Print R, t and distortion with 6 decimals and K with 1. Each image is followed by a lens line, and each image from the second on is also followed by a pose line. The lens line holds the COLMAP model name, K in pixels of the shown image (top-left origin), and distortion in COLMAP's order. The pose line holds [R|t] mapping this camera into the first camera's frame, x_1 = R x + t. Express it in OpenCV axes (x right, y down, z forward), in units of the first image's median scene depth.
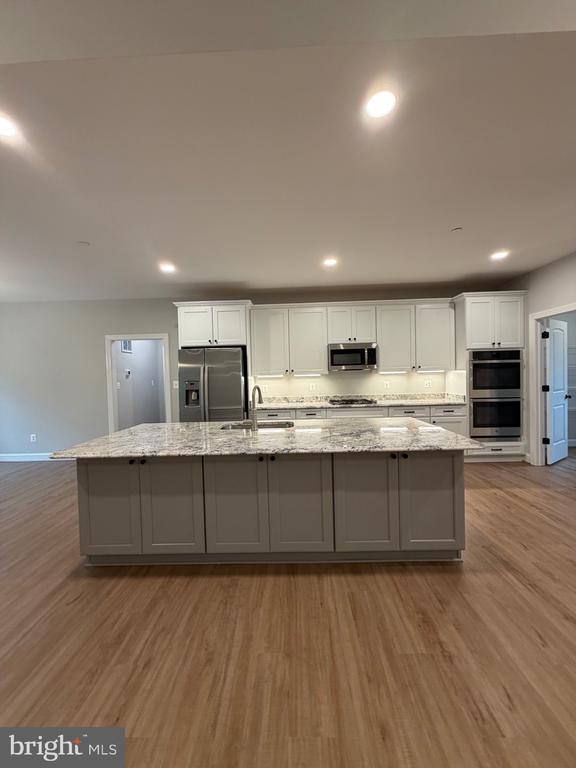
lens RADIAL K [[305.7, 0, 287.4], [0, 305.7, 382.8], [0, 0, 1]] dist [0.000508, -0.000495]
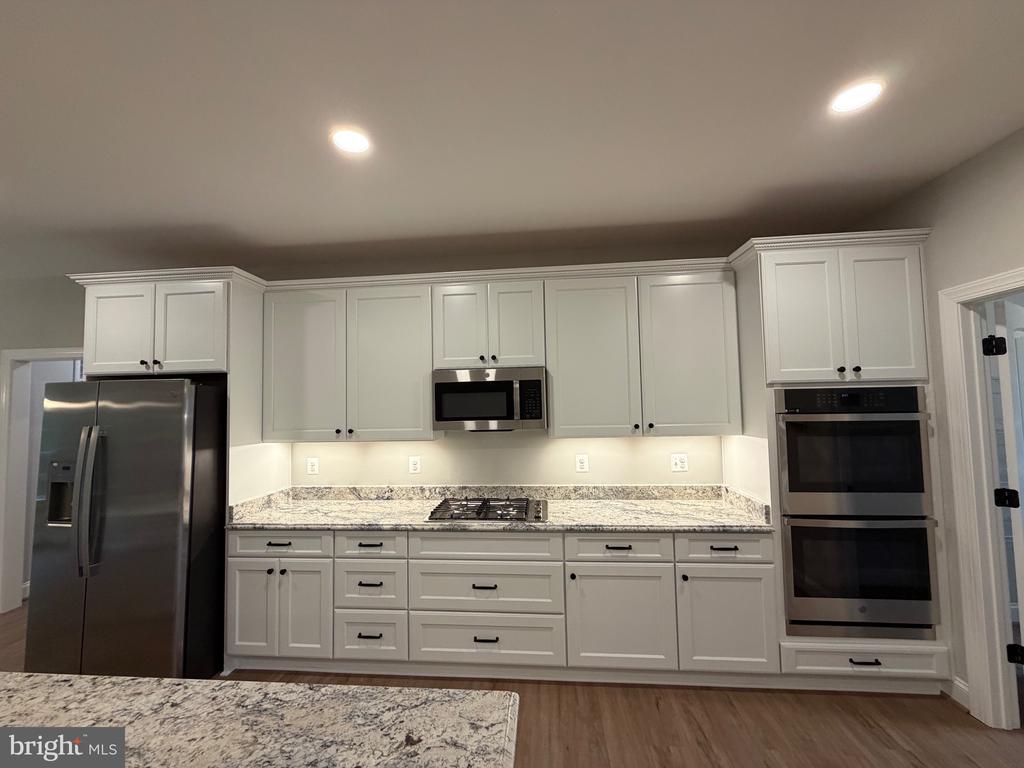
lens RADIAL K [[407.5, 0, 509.6], [0, 407.5, 385.3], [0, 0, 1]] dist [0.000508, -0.000495]
pose [[0.998046, 0.003226, -0.062404, 0.299748], [-0.007859, 0.997217, -0.074141, -0.068297], [0.061991, 0.074486, 0.995293, 0.478960]]
